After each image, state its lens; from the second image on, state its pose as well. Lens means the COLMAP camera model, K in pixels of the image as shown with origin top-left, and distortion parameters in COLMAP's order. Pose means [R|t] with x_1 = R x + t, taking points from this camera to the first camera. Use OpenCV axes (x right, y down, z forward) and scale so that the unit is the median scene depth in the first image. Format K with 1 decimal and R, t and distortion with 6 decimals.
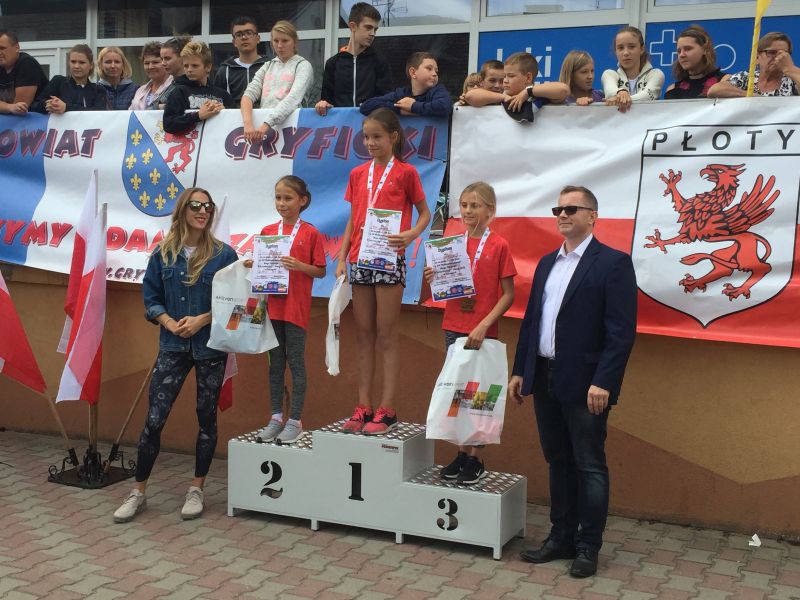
lens RADIAL K [[1123.2, 0, 400.1], [0, 1123.2, 259.5], [0, 0, 1]] dist [-0.001661, 0.117859]
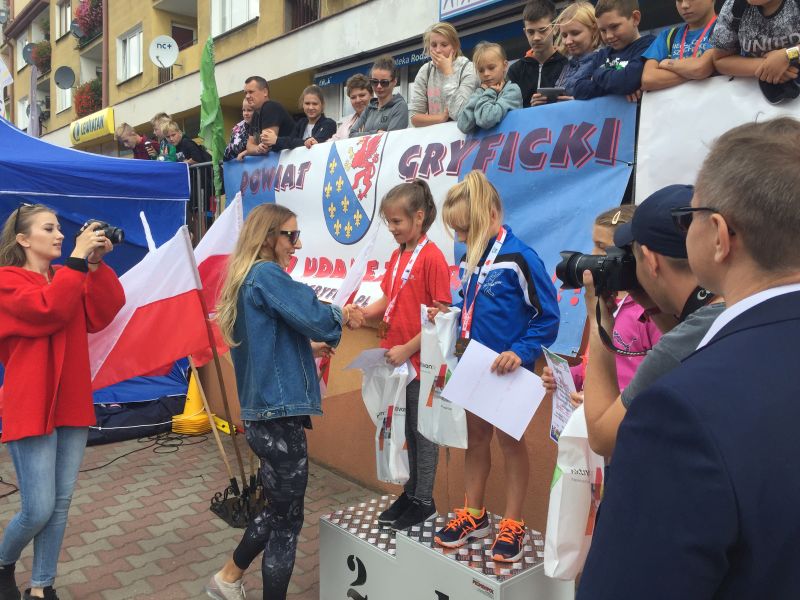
lens RADIAL K [[695.5, 0, 400.0], [0, 695.5, 300.0], [0, 0, 1]] dist [0.035446, -0.001192]
pose [[0.909752, 0.028486, -0.414173, 0.106321], [-0.017505, 0.999388, 0.030286, -0.010998], [0.414783, -0.020302, 0.909694, 0.585954]]
